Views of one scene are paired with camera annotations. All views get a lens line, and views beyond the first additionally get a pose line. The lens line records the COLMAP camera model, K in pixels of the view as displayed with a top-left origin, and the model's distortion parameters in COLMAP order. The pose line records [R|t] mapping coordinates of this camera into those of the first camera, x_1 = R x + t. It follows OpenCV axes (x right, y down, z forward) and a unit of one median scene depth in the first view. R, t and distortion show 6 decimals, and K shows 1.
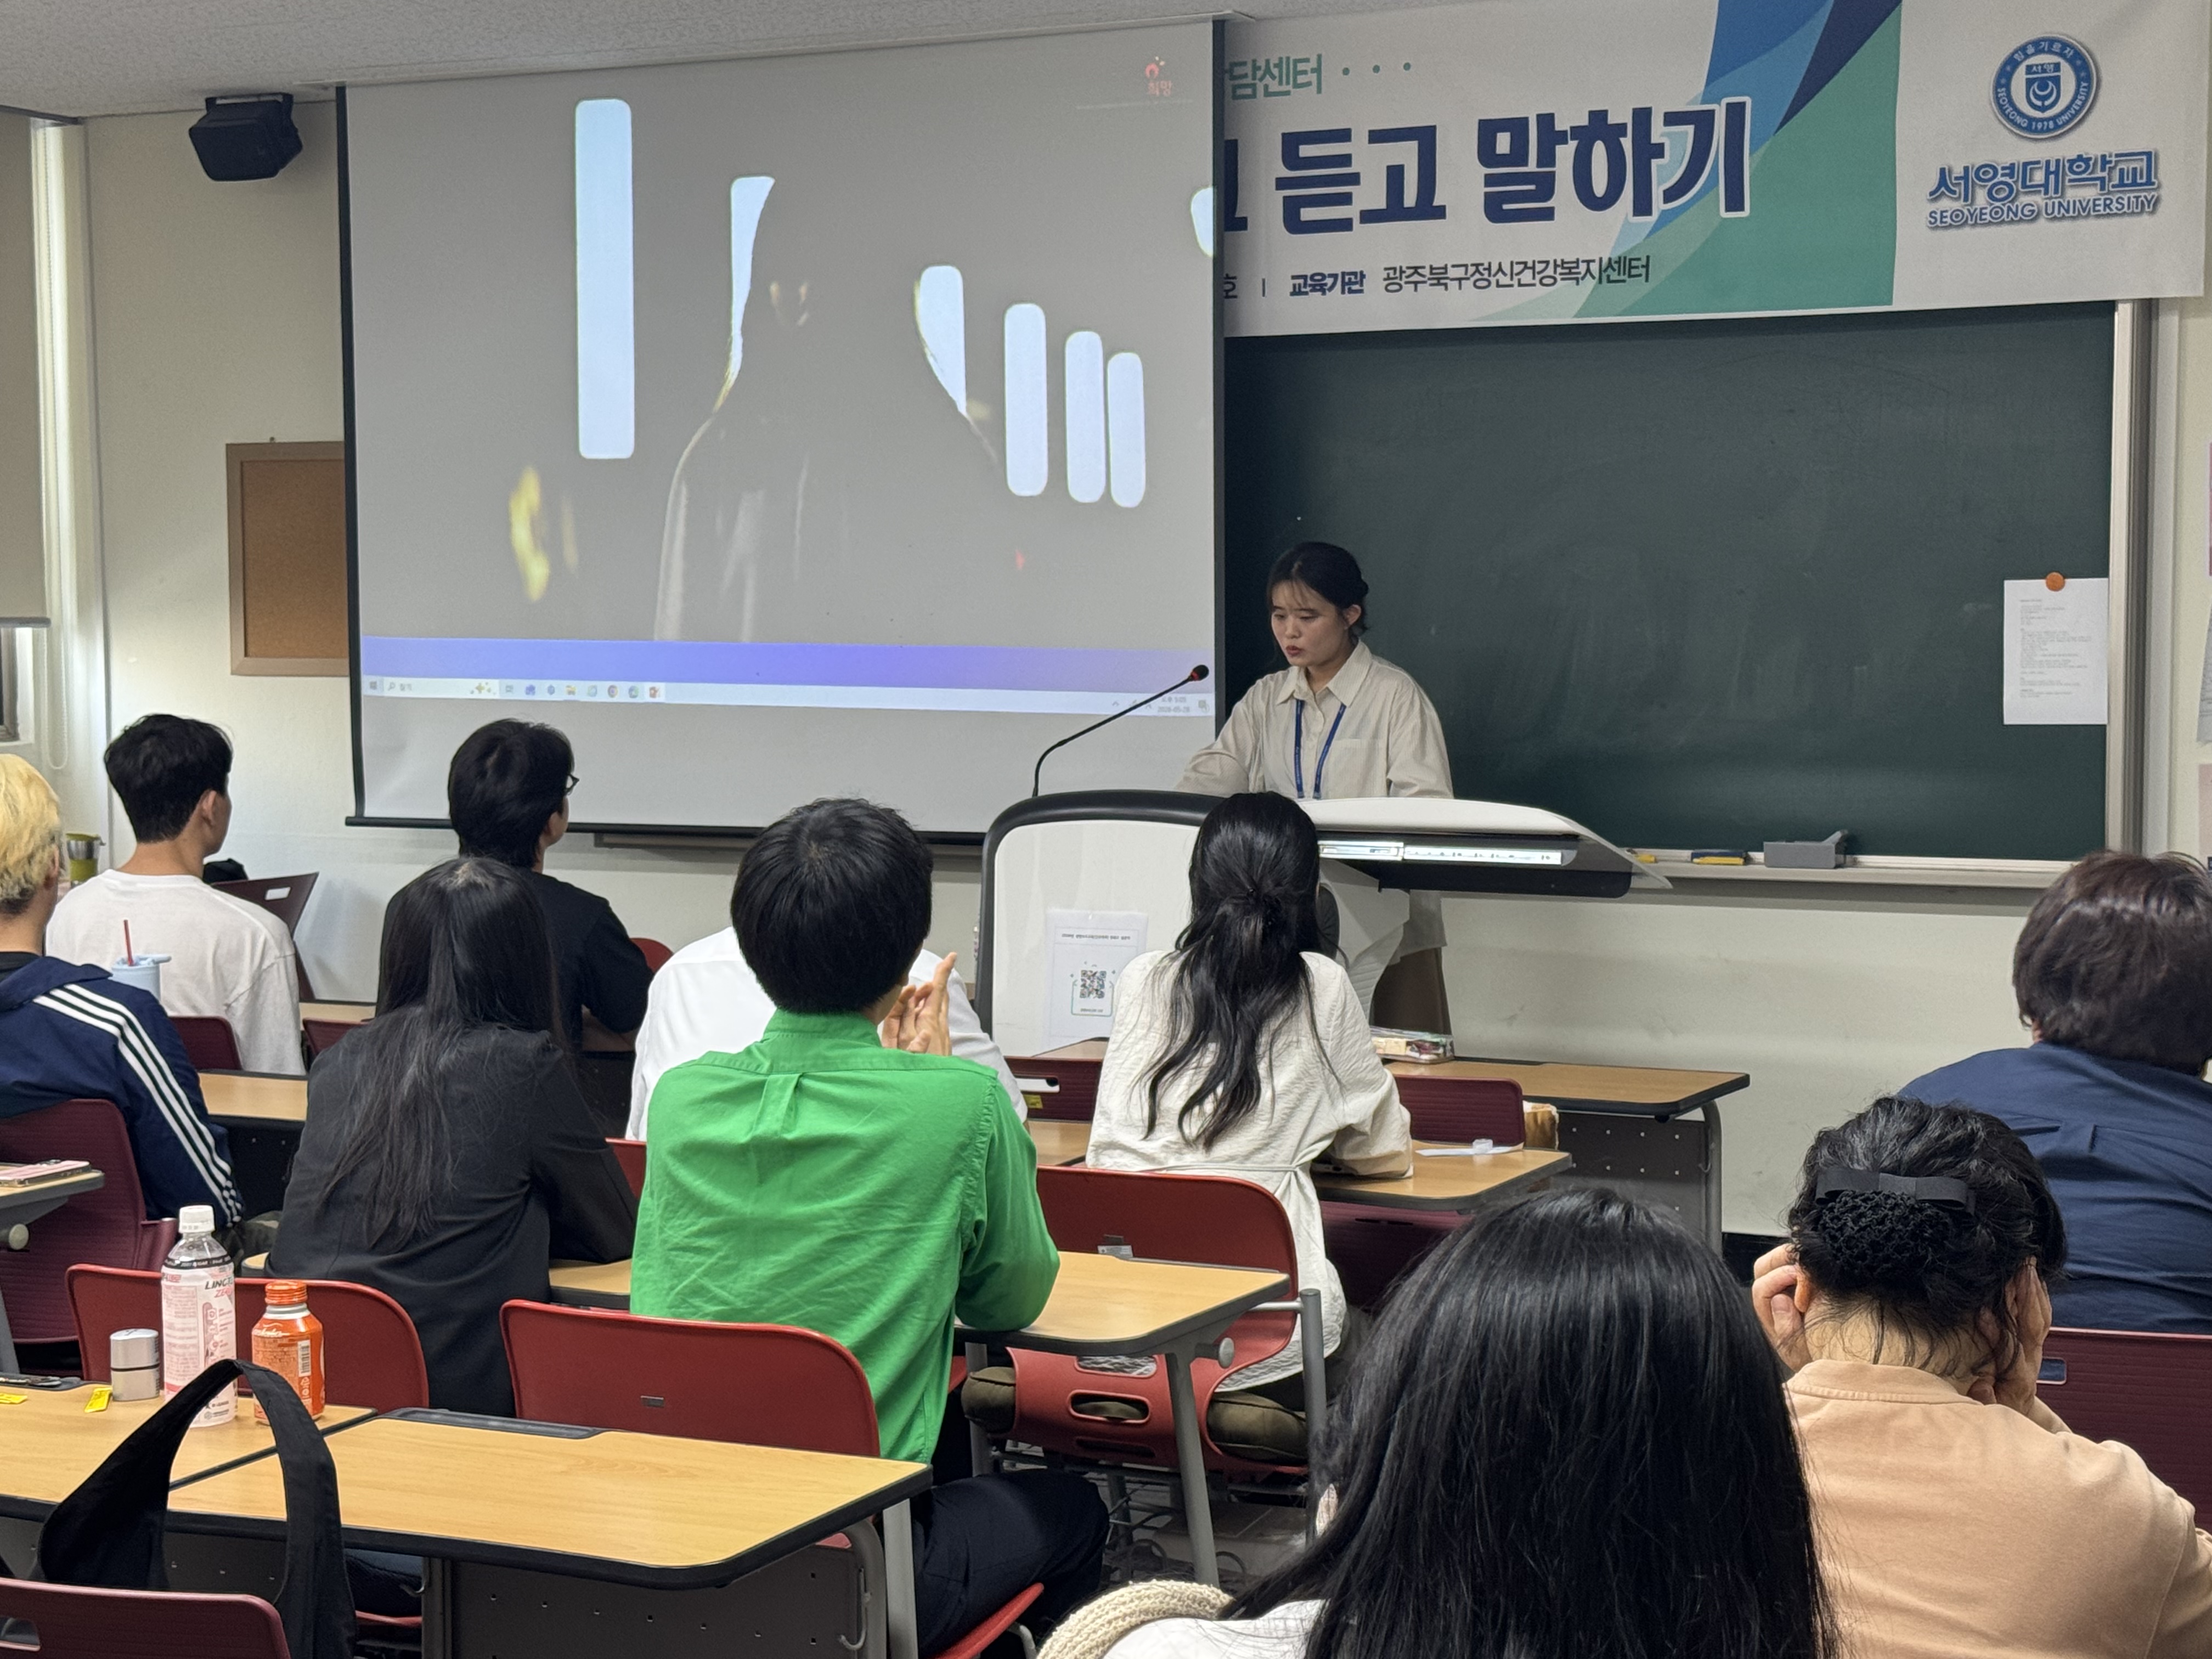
lens RADIAL K [[3729.4, 0, 1084.4], [0, 3729.4, 810.3], [0, 0, 1]] dist [0.105150, 0.000000]
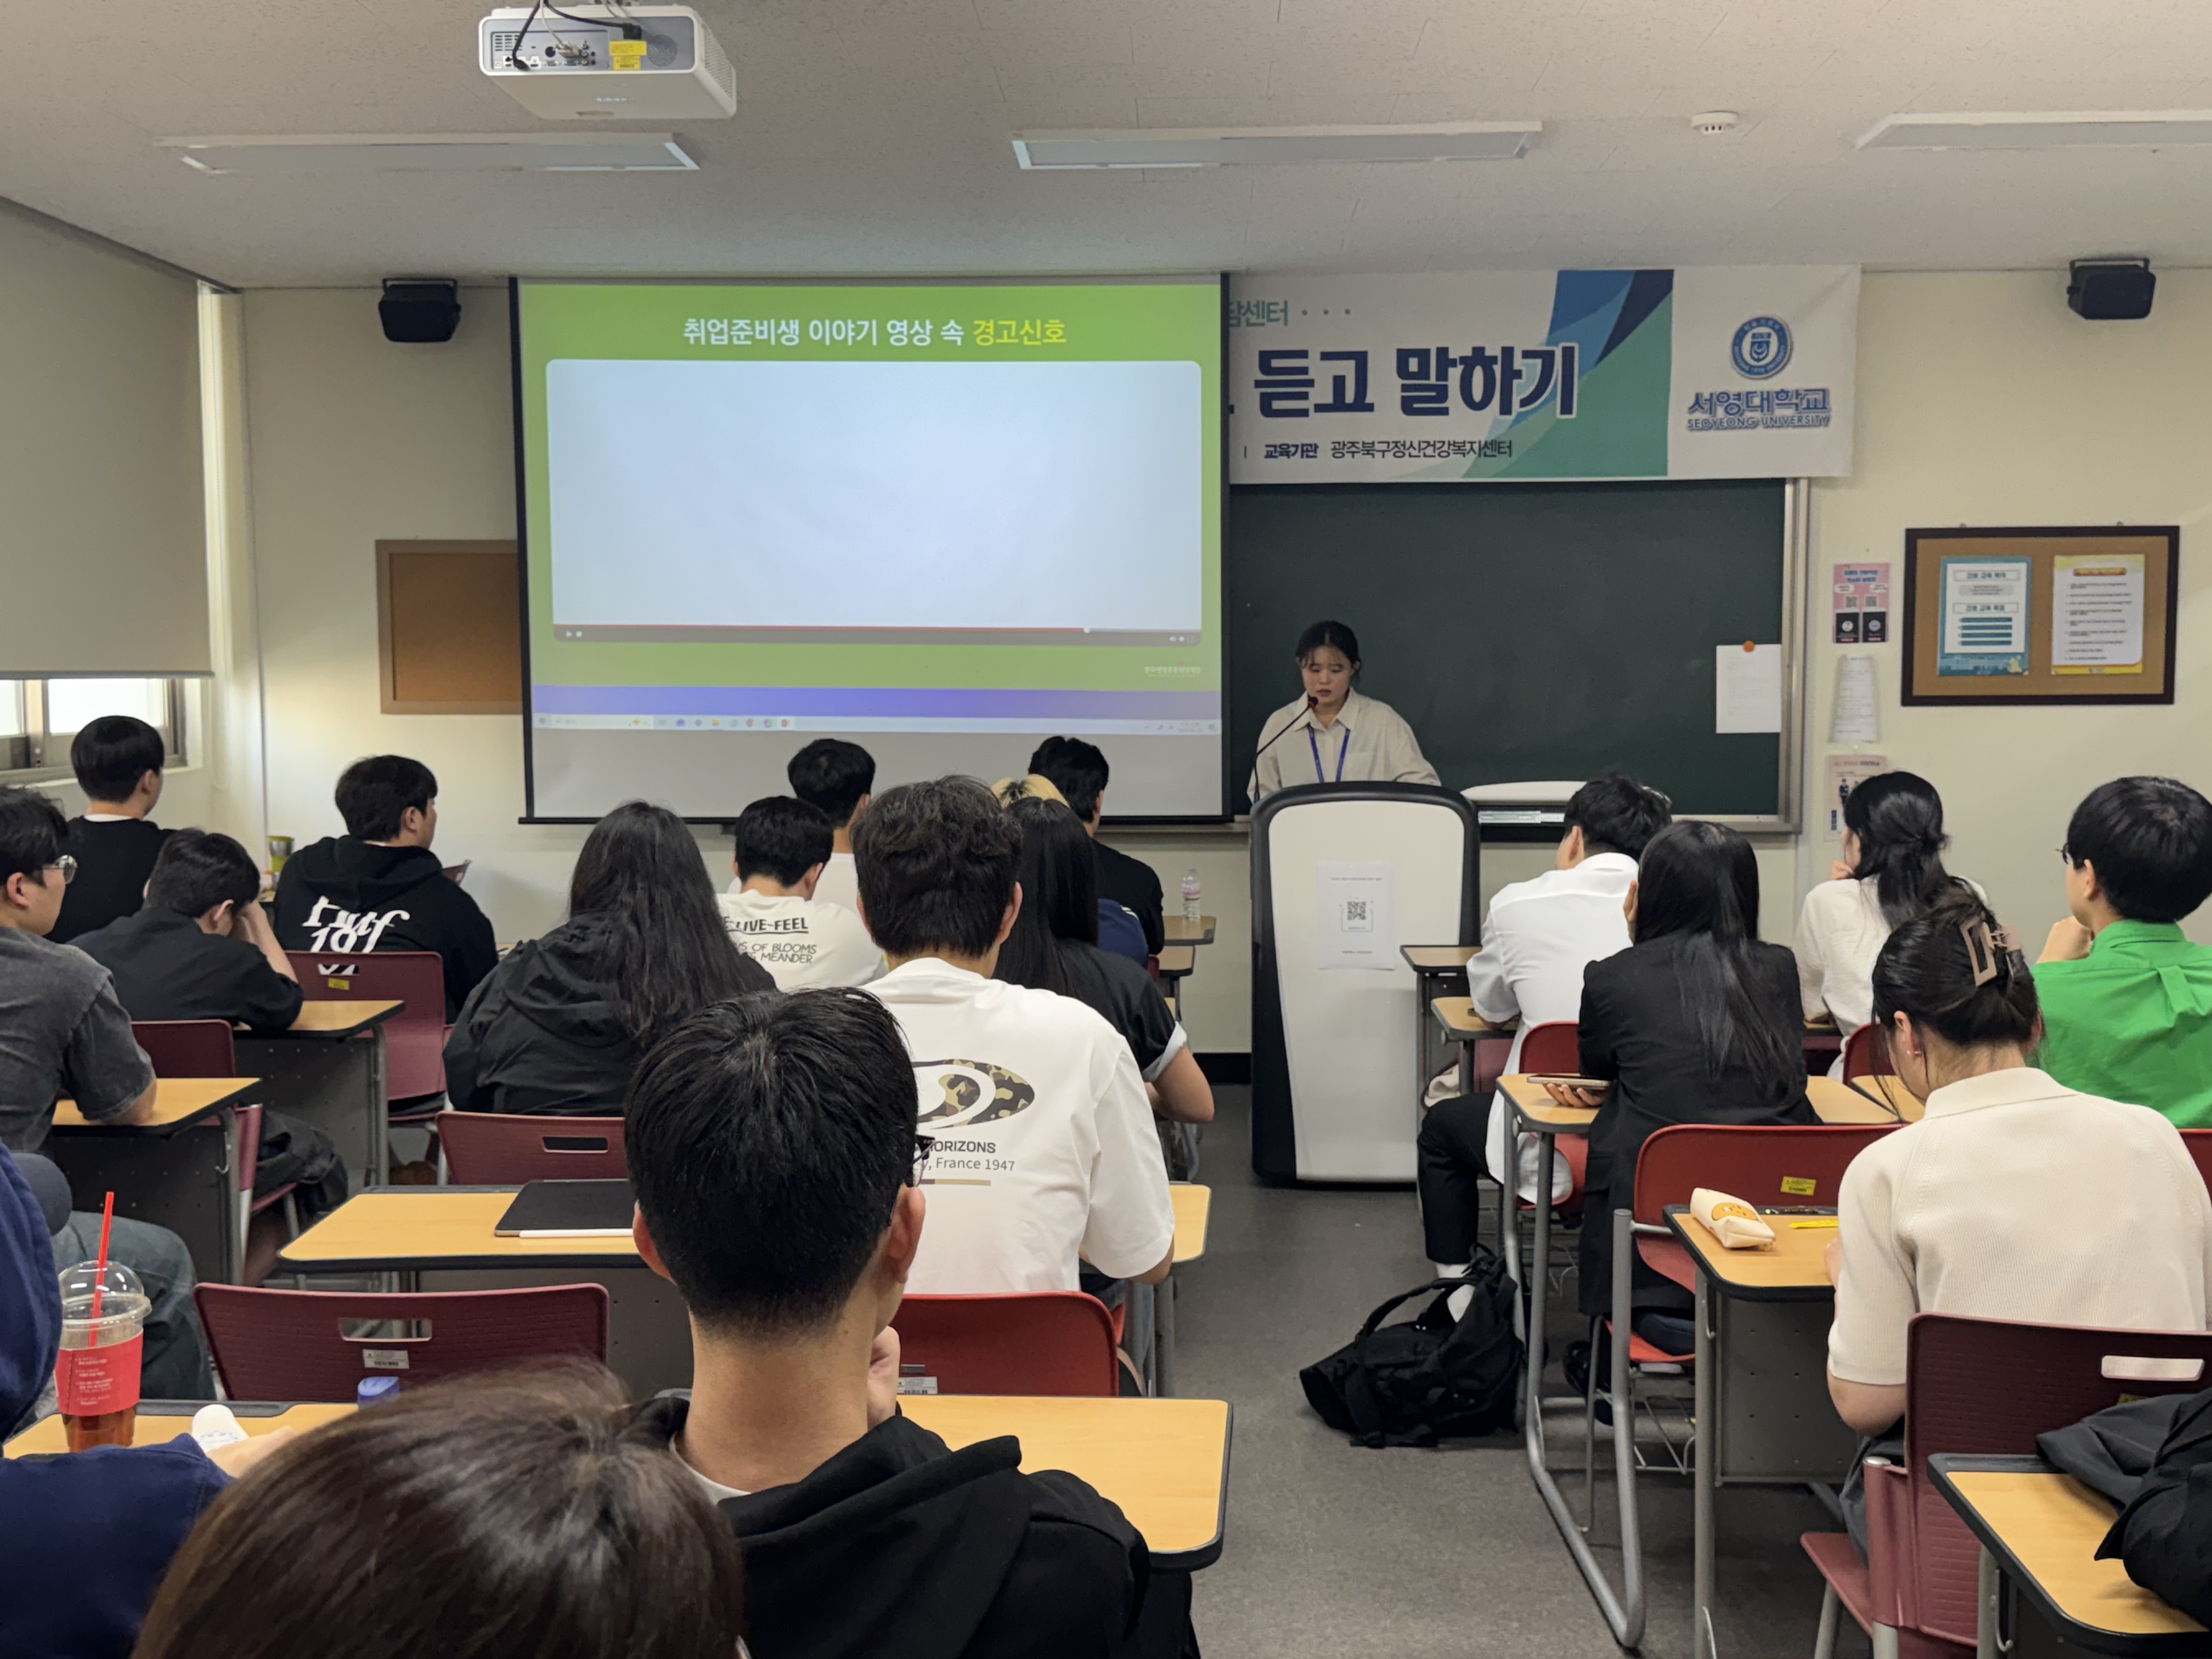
lens RADIAL K [[2368.0, 0, 1121.2], [0, 2368.0, 828.9], [0, 0, 1]] dist [0.103738, 0.000000]
pose [[0.916063, -0.026714, 0.400144, -0.402596], [0.022701, 0.999633, 0.014766, -0.002210], [-0.400391, -0.004443, 0.916333, 0.139773]]
